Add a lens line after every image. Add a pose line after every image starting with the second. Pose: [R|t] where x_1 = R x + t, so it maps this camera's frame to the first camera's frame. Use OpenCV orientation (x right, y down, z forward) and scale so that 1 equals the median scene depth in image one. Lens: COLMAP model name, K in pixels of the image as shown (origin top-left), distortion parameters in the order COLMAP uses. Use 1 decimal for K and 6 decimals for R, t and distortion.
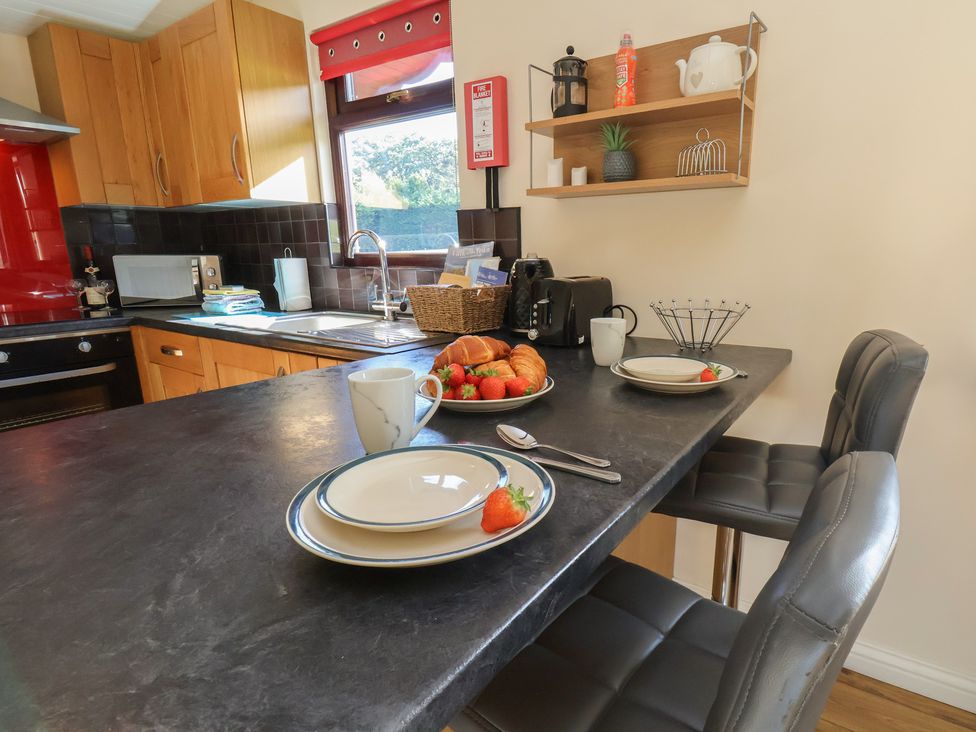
lens RADIAL K [[520.3, 0, 548.2], [0, 520.3, 378.1], [0, 0, 1]] dist [-0.001591, -0.006792]
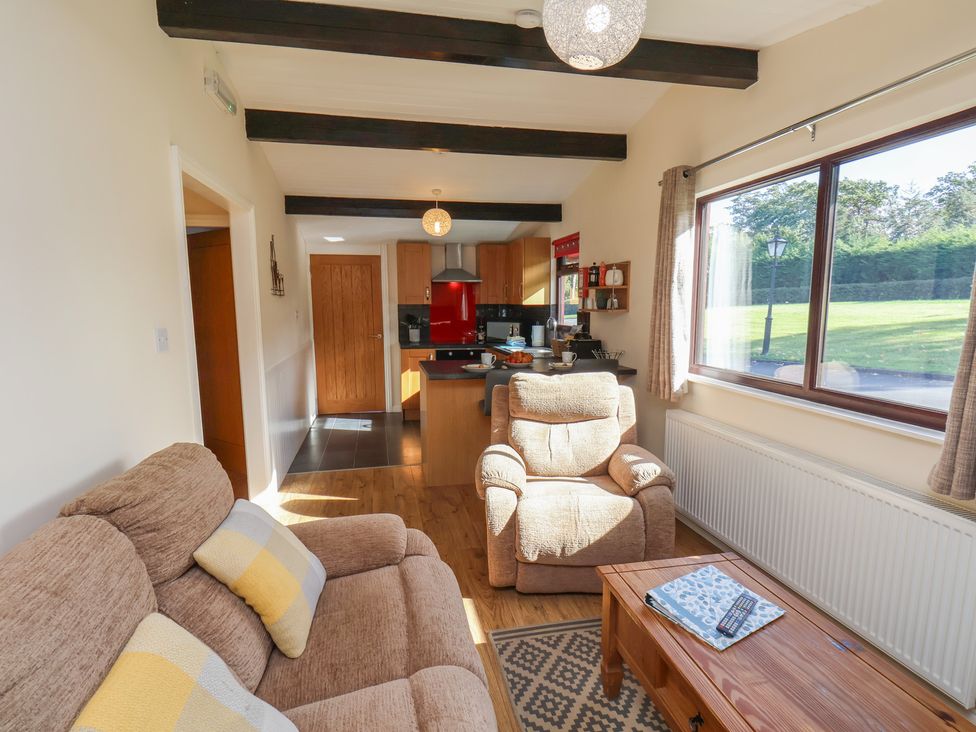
lens RADIAL K [[520.3, 0, 486.7], [0, 520.3, 367.1], [0, 0, 1]] dist [-0.001591, -0.006792]
pose [[0.707311, 0.092195, -0.700865, 1.144211], [-0.171243, 0.984275, -0.043341, 0.118610], [0.685848, 0.150674, 0.711976, -0.949518]]
